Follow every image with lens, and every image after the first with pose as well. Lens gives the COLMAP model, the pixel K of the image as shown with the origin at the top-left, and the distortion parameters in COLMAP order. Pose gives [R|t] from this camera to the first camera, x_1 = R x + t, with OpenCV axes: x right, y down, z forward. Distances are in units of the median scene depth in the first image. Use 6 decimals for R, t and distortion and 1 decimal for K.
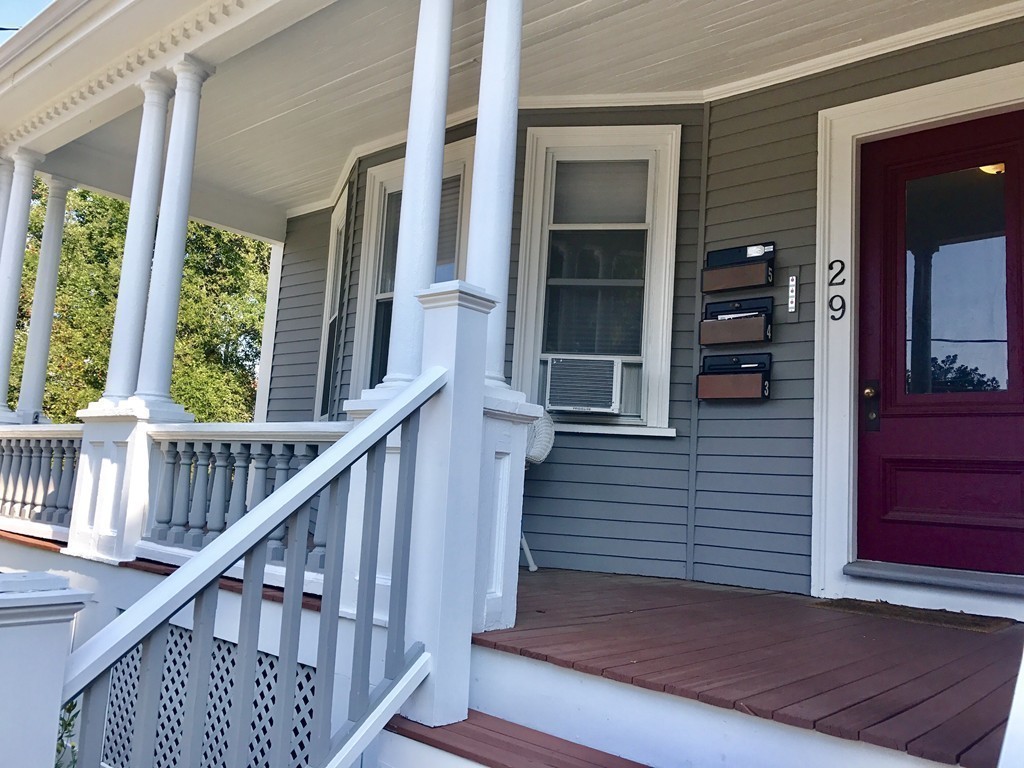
lens RADIAL K [[854.2, 0, 512.1], [0, 854.2, 380.5], [0, 0, 1]] dist [0.042641, -0.028673]
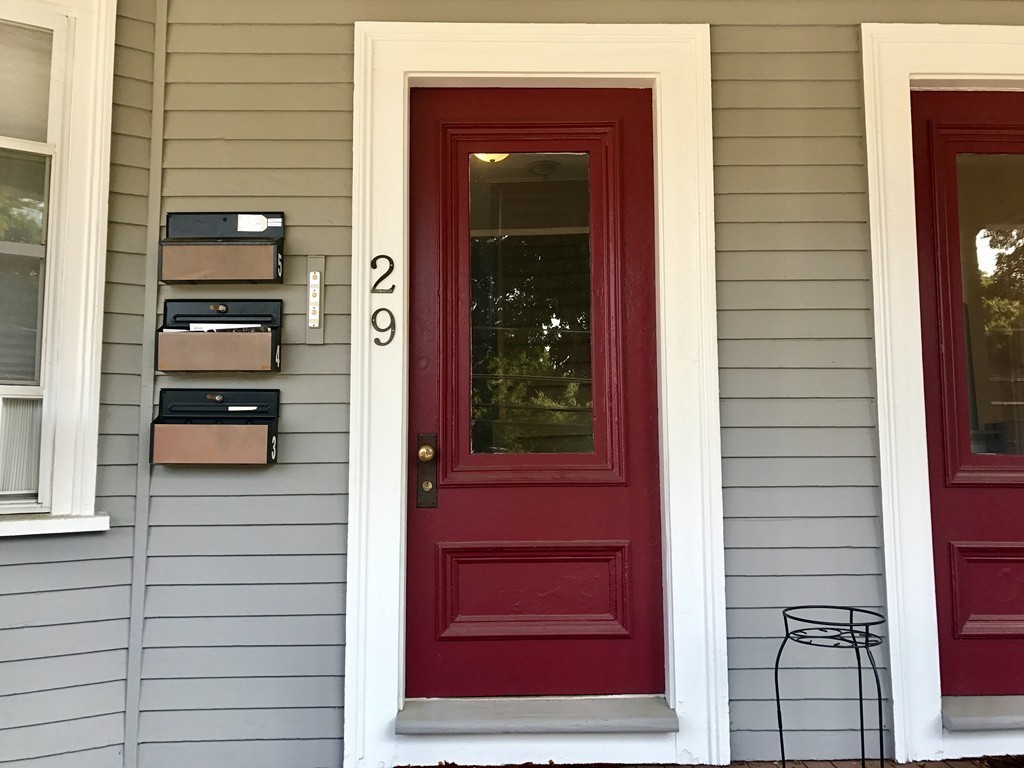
lens RADIAL K [[854.2, 0, 506.2], [0, 854.2, 381.5], [0, 0, 1]] dist [0.042641, -0.028673]
pose [[0.746254, 0.000414, 0.665661, 0.005729], [-0.033403, 0.998763, 0.036826, -0.066827], [-0.664823, -0.049716, 0.745345, 0.416854]]
